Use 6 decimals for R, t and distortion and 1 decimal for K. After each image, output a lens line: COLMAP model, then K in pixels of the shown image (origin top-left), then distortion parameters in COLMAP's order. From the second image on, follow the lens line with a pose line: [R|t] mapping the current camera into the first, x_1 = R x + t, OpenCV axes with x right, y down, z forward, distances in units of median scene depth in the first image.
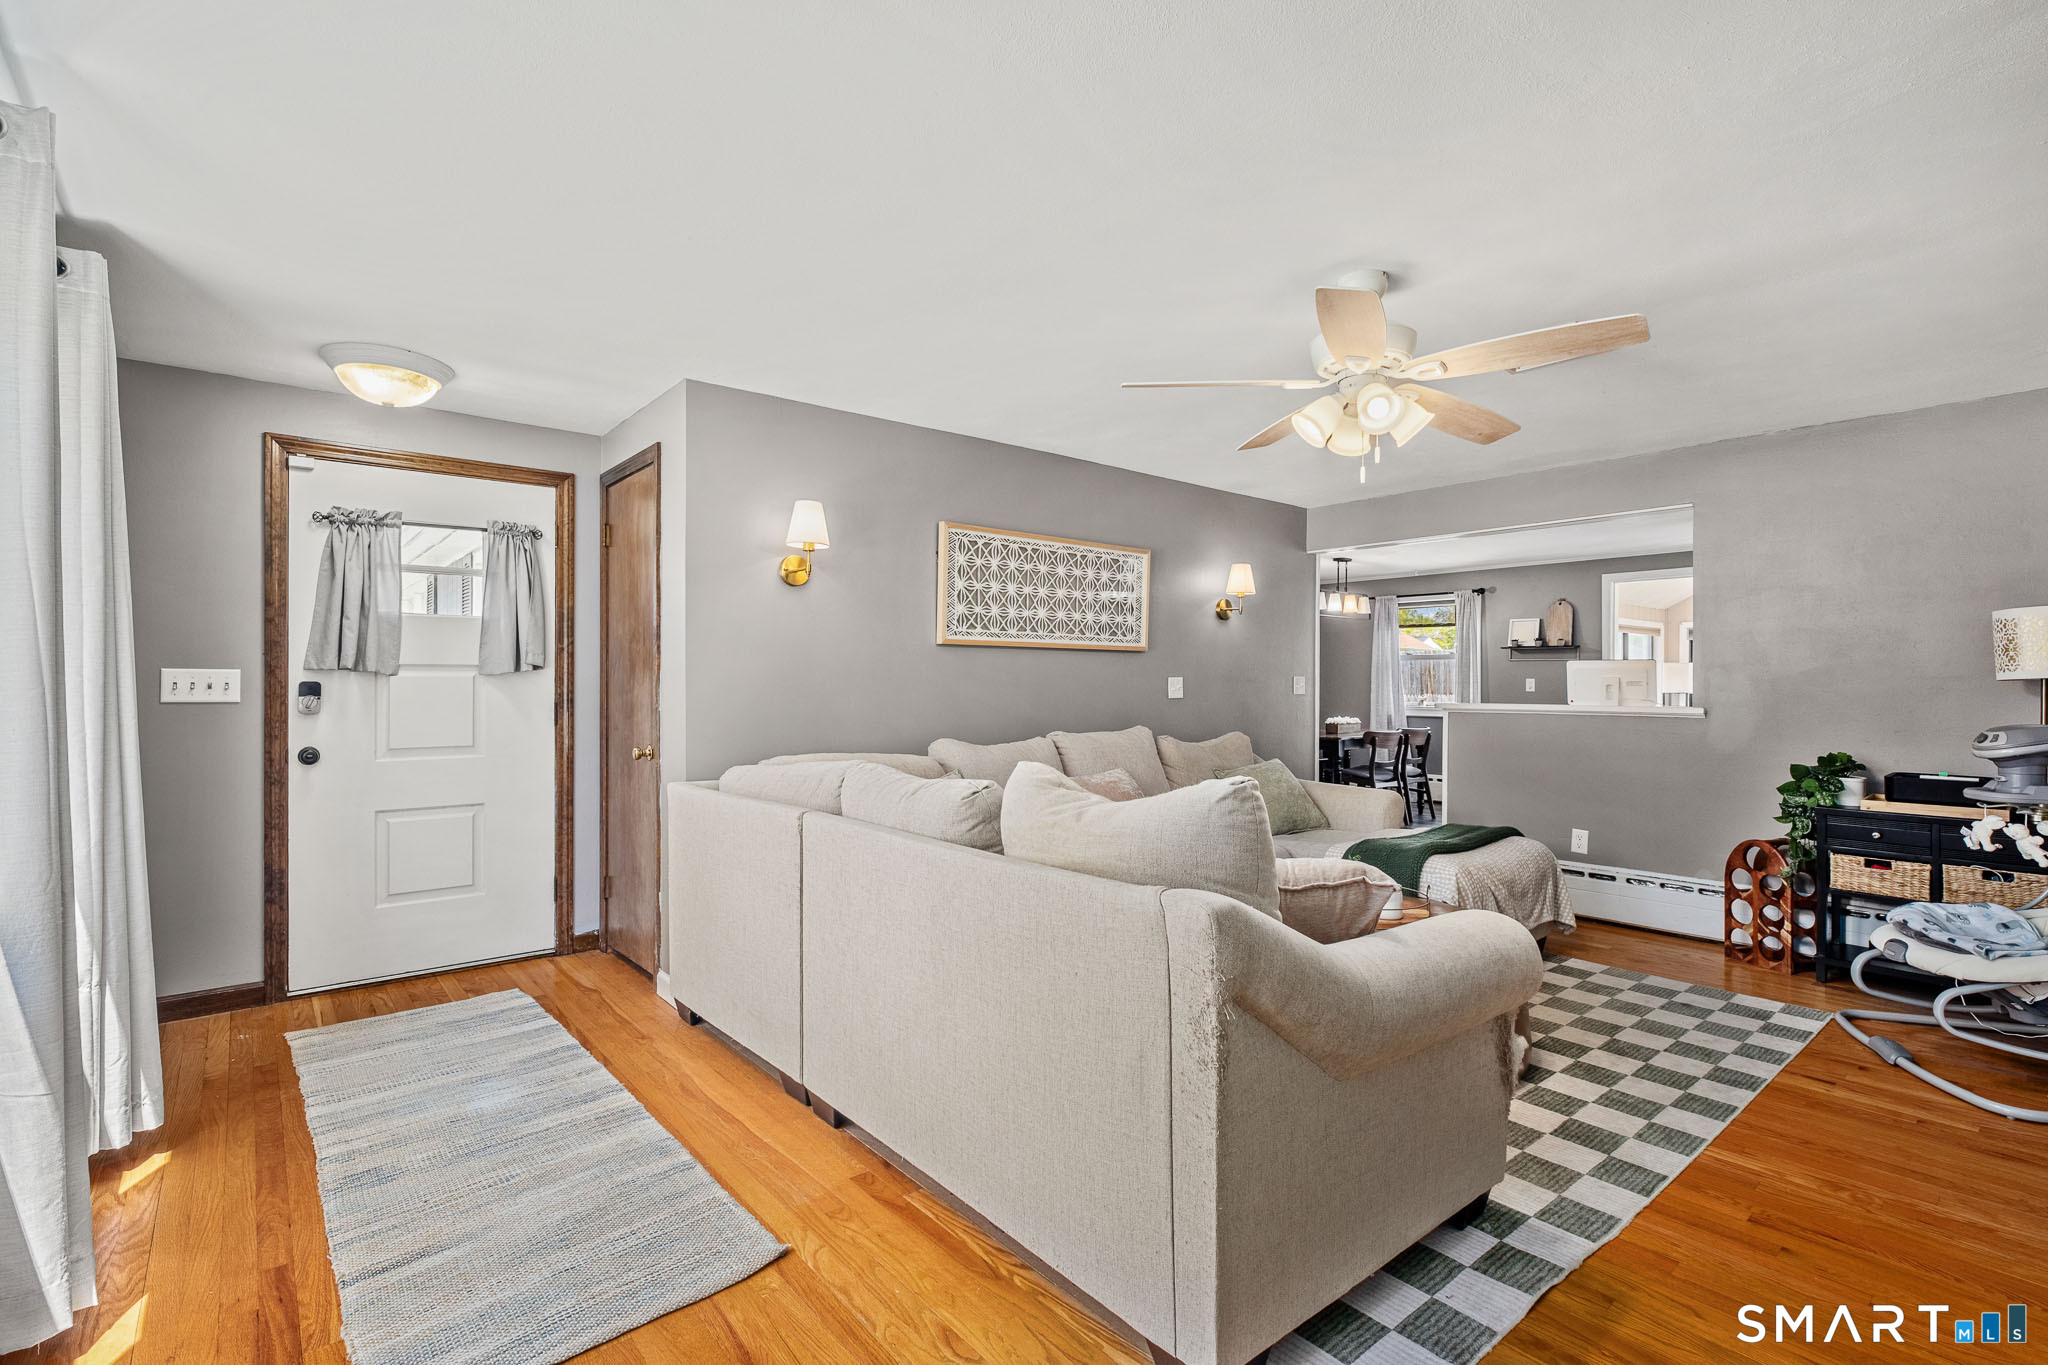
lens RADIAL K [[927.3, 0, 1031.8], [0, 927.3, 674.3], [0, 0, 1]] dist [0.000131, -0.000111]
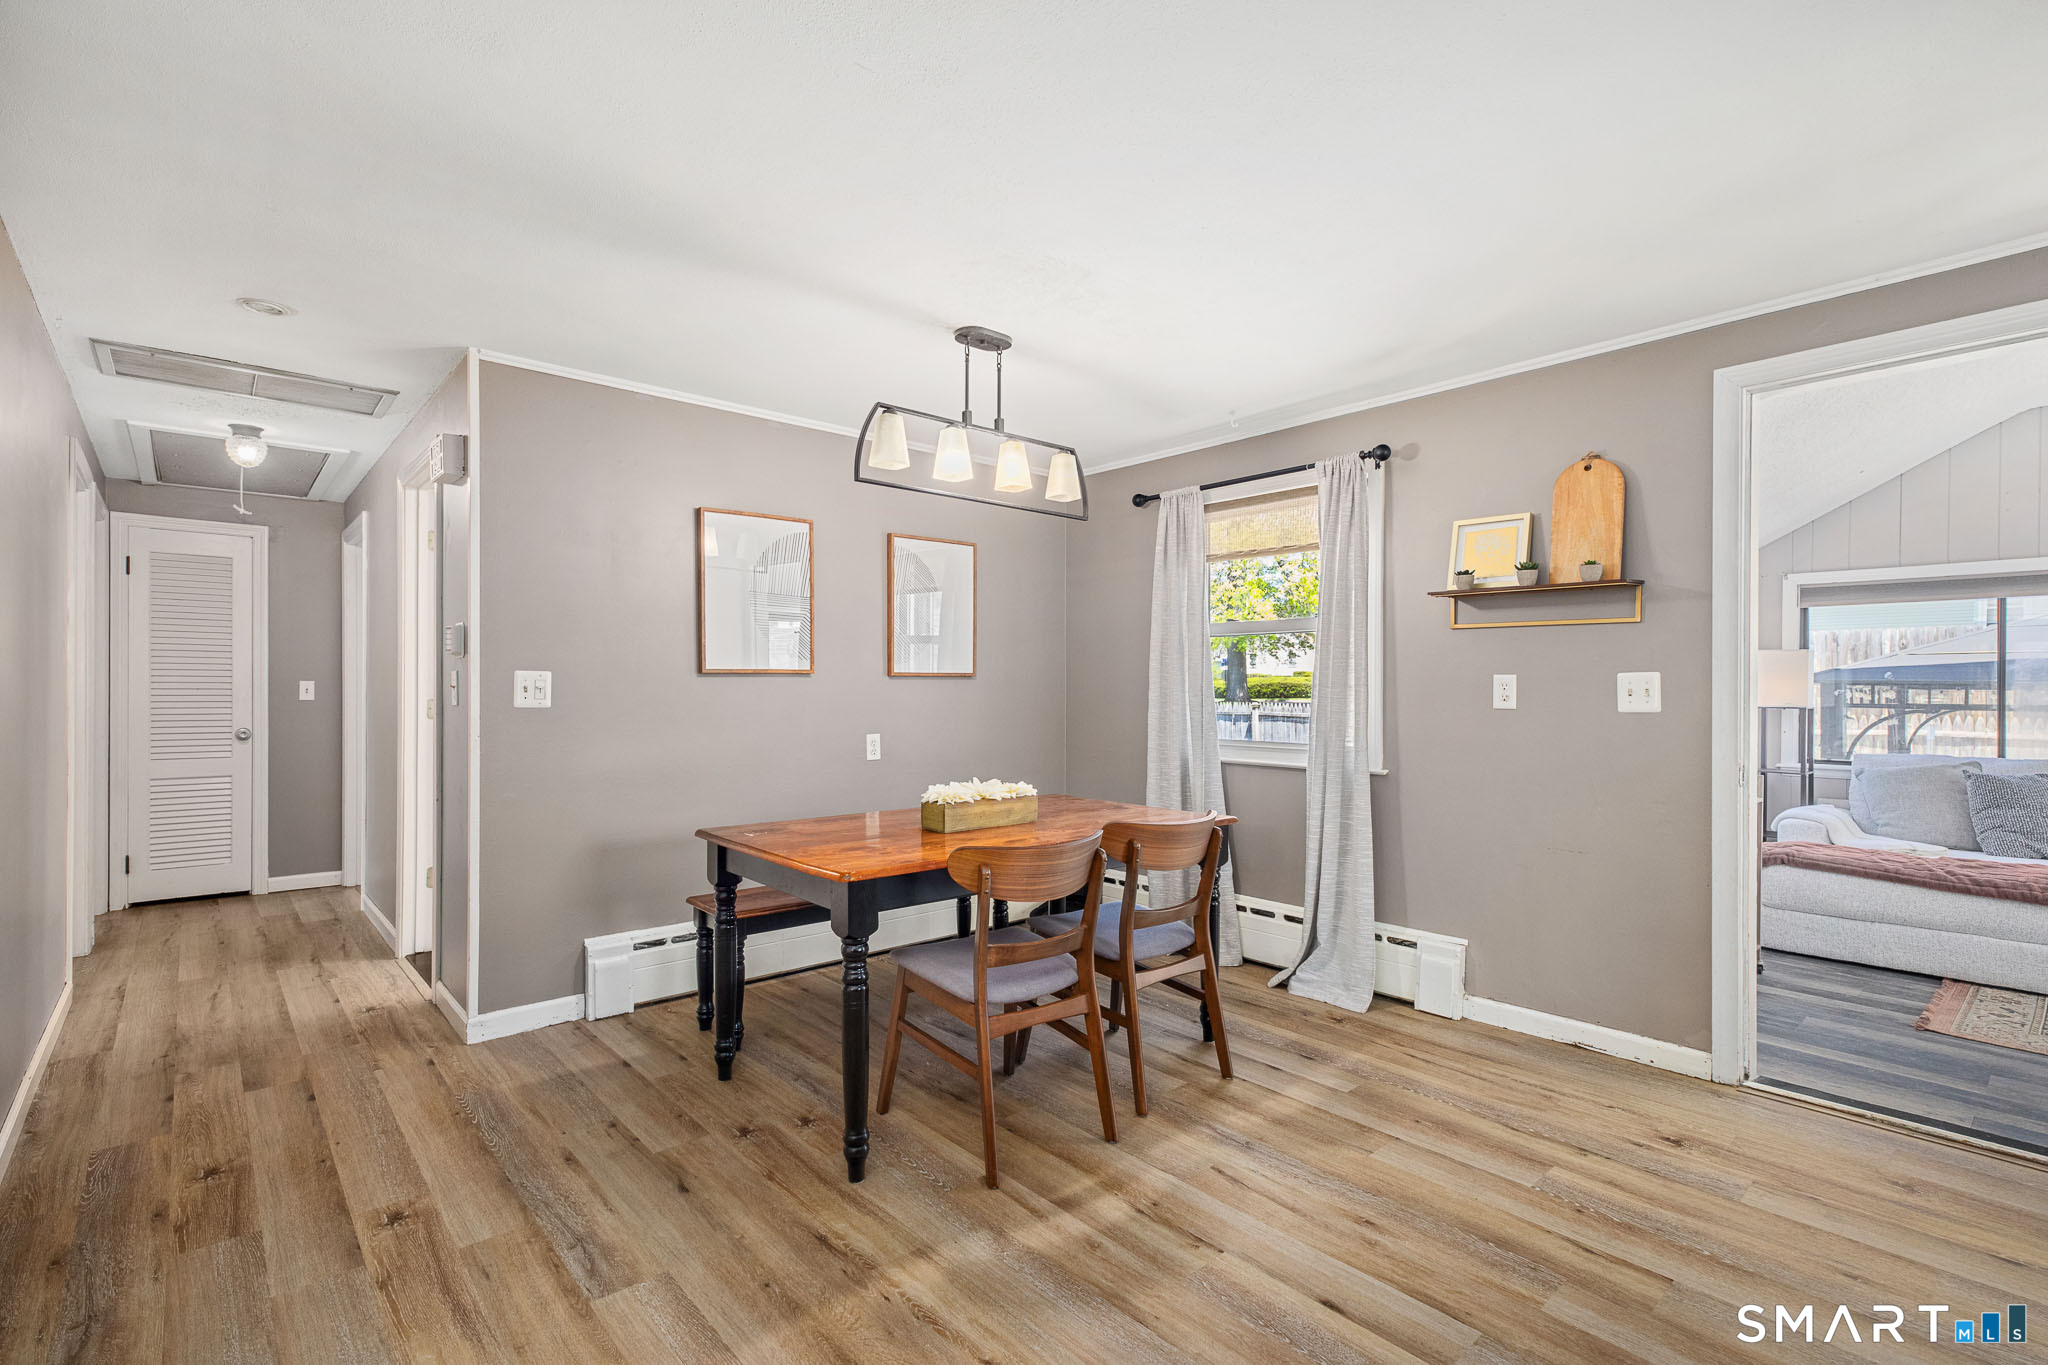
lens RADIAL K [[929.2, 0, 1024.0], [0, 929.2, 682.5], [0, 0, 1]] dist [-0.000139, 0.000284]
pose [[0.999640, 0.000553, 0.026815, 0.866067], [-0.000565, 1.000000, 0.000462, 0.020598], [-0.026814, -0.000477, 0.999640, 1.636851]]
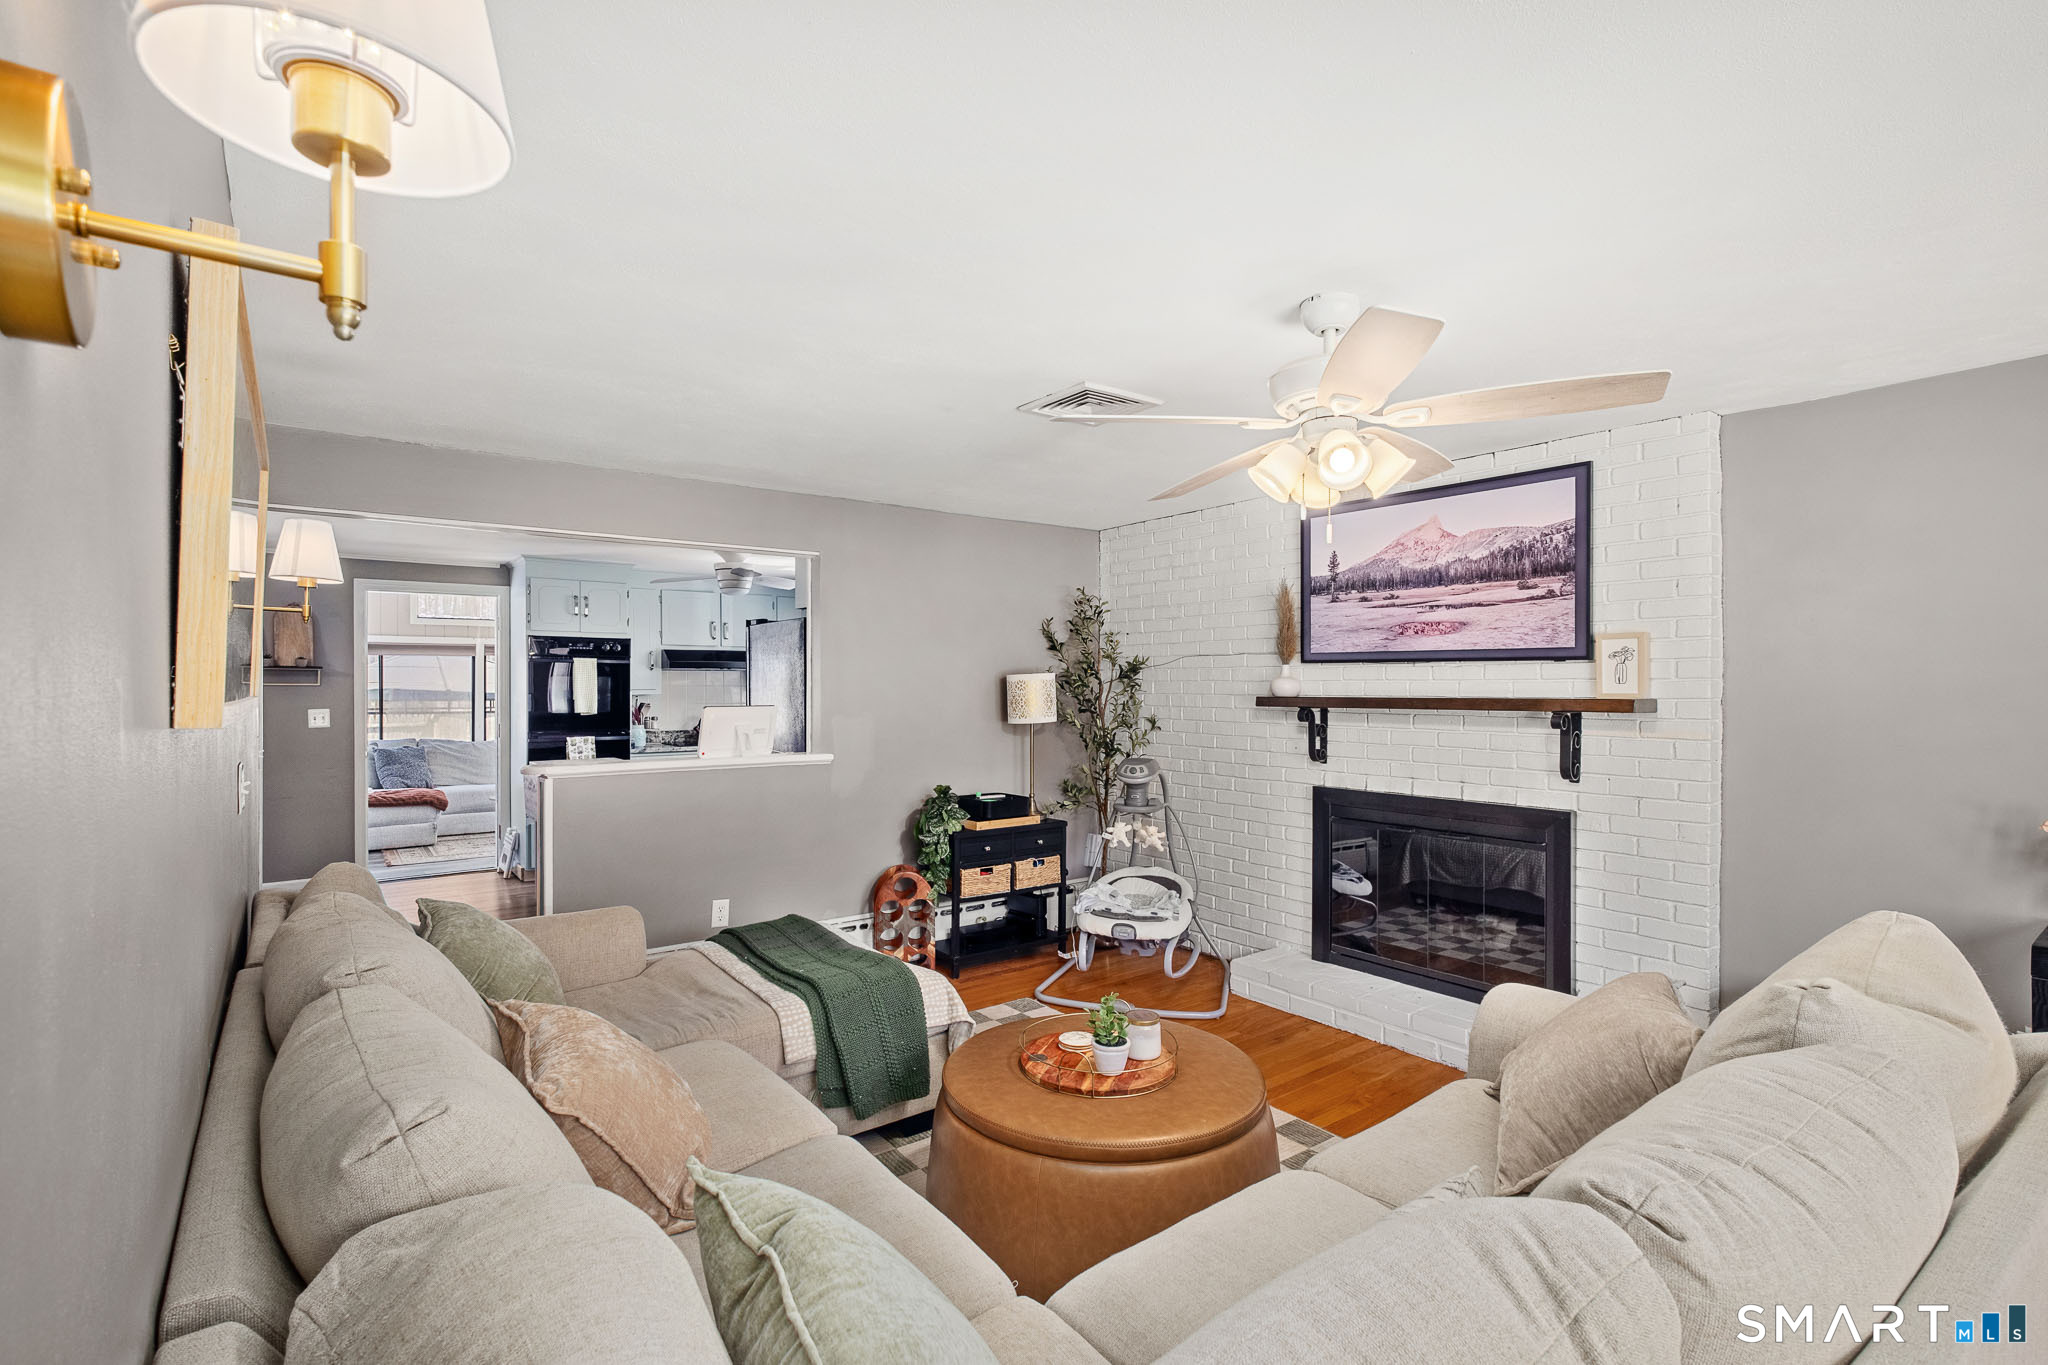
lens RADIAL K [[937.9, 0, 1003.7], [0, 937.9, 676.7], [0, 0, 1]] dist [0.000426, 0.000129]
pose [[0.066733, -0.000295, 0.997771, -0.400066], [-0.005670, 0.999984, 0.000675, -0.067516], [-0.997755, -0.005703, 0.066731, 0.947023]]
